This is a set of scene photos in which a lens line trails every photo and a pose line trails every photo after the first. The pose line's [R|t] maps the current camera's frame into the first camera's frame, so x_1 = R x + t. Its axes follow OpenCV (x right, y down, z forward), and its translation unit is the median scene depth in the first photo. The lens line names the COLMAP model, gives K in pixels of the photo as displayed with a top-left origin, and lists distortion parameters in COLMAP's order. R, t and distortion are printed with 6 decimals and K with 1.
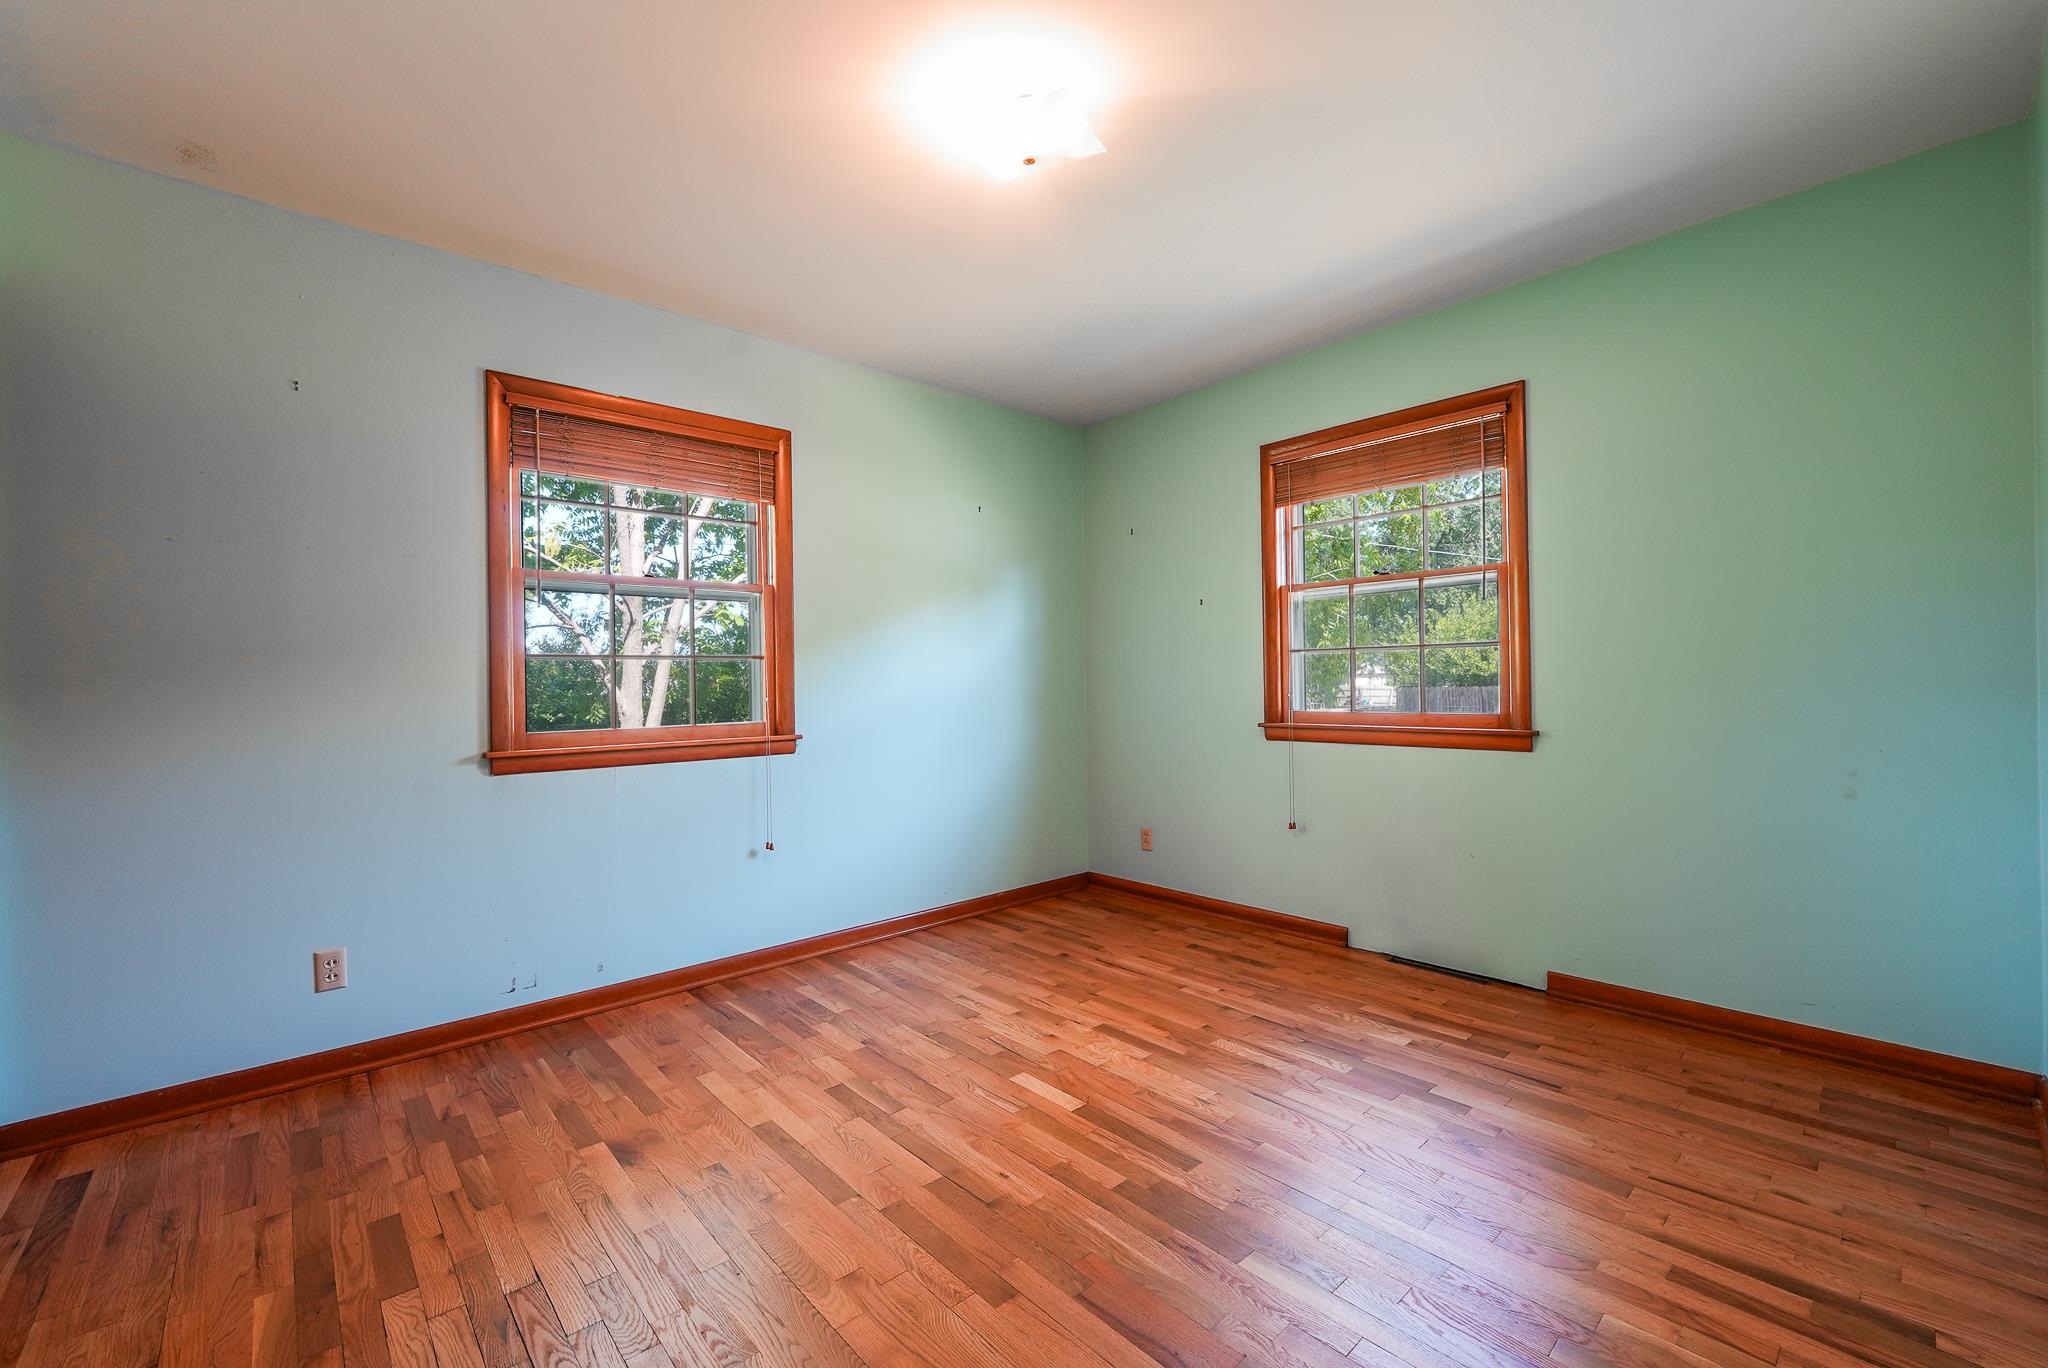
lens RADIAL K [[832.9, 0, 1024.0], [0, 832.9, 684.0], [0, 0, 1]] dist [-0.004138, -0.004489]
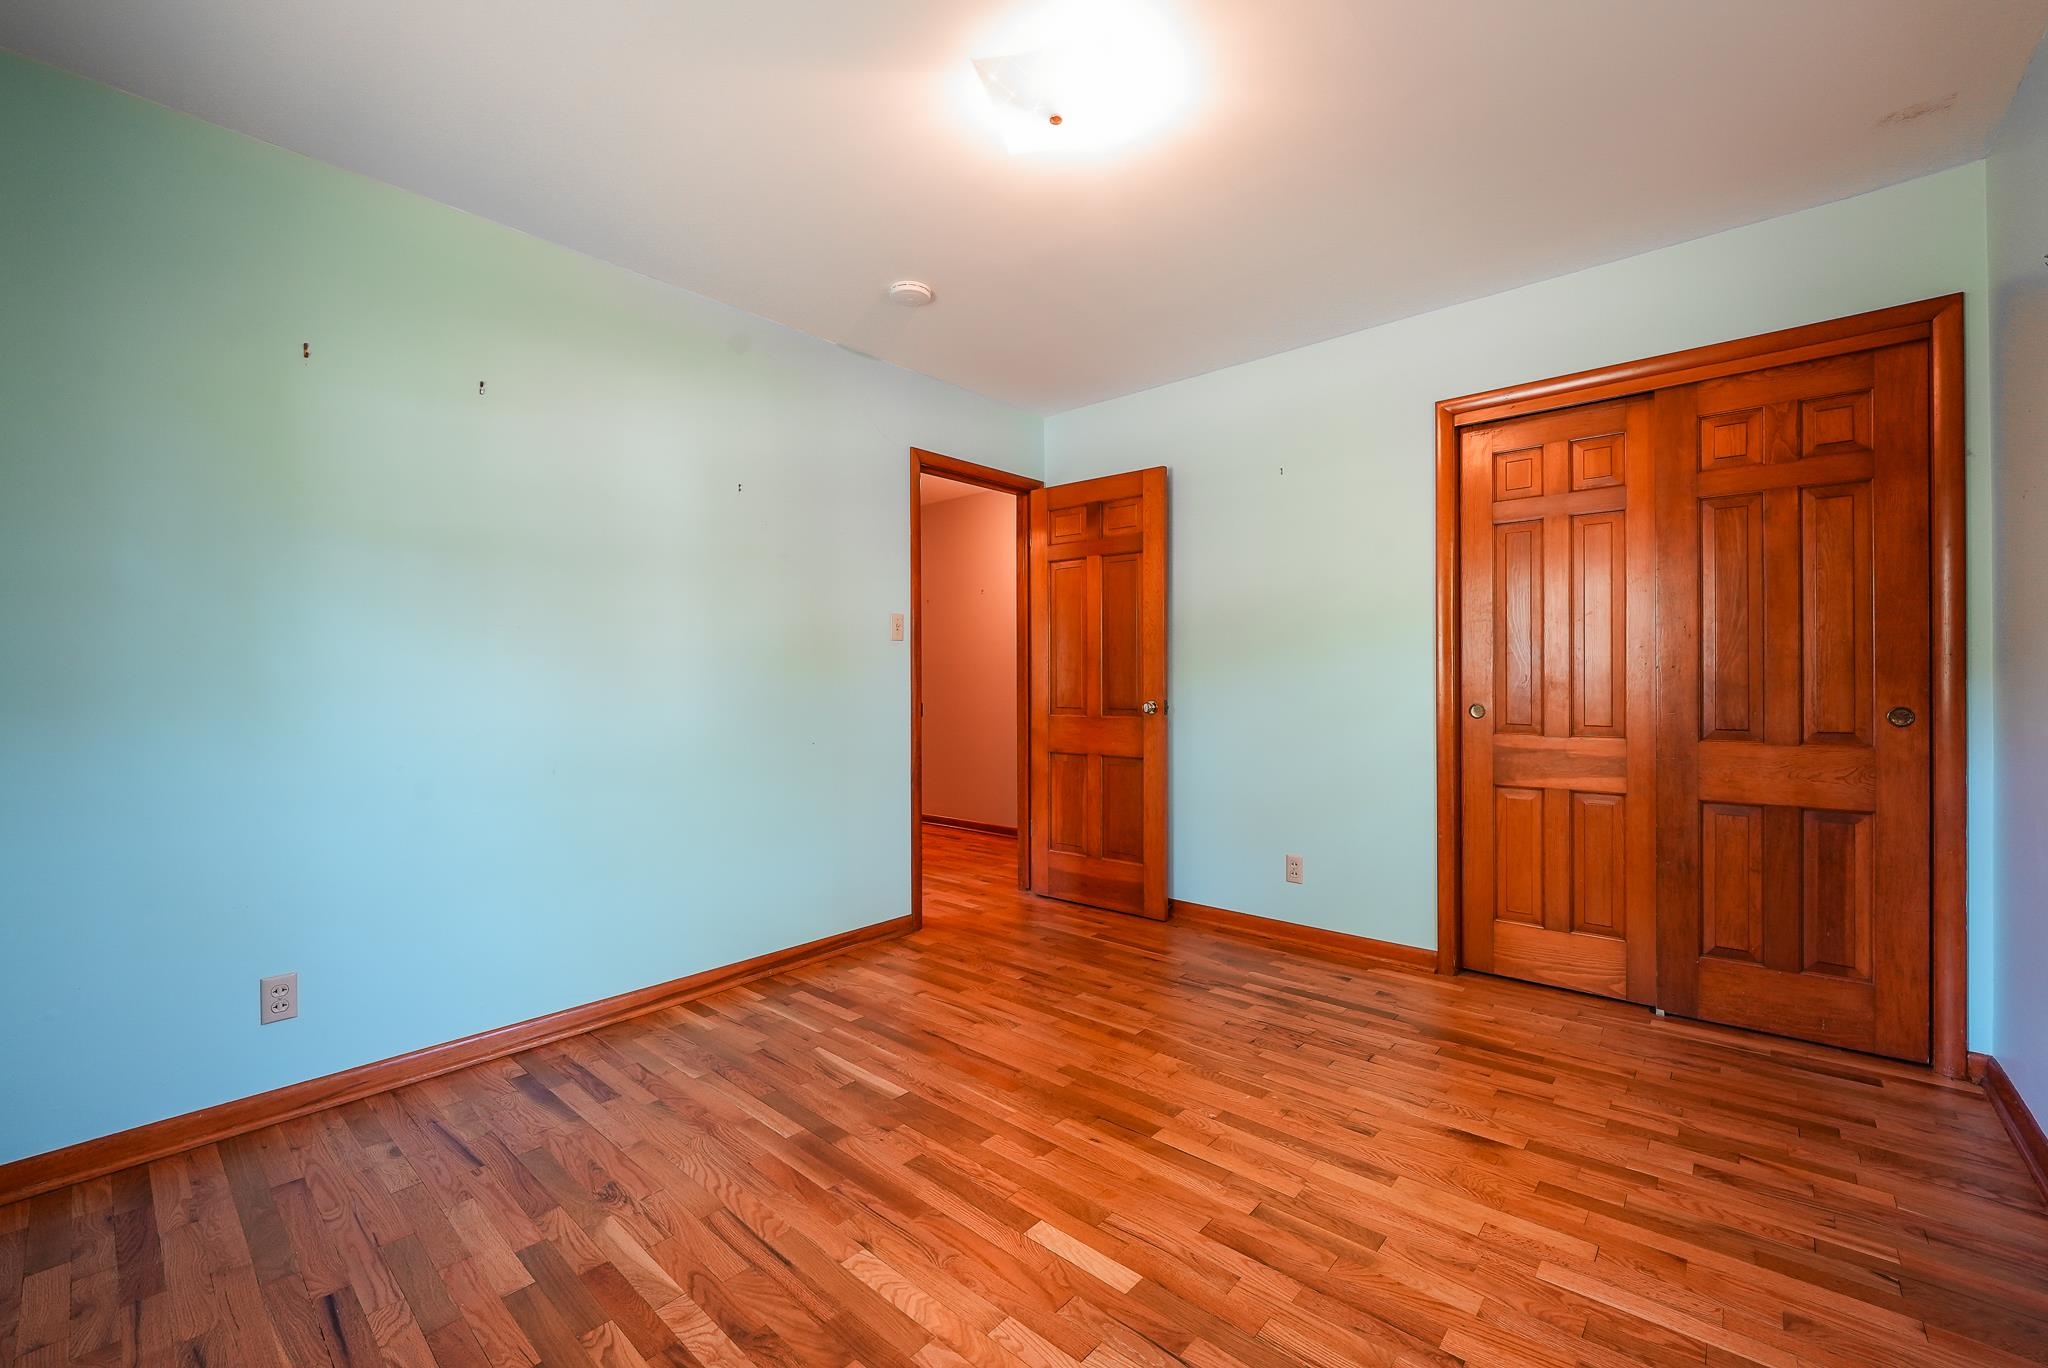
lens RADIAL K [[832.9, 0, 1024.0], [0, 832.9, 684.0], [0, 0, 1]] dist [-0.004138, -0.004489]
pose [[-0.993409, 0.023123, -0.112271, 0.163300], [0.023138, 0.999732, 0.001175, 0.000031], [0.112268, -0.001431, -0.993677, 1.933556]]
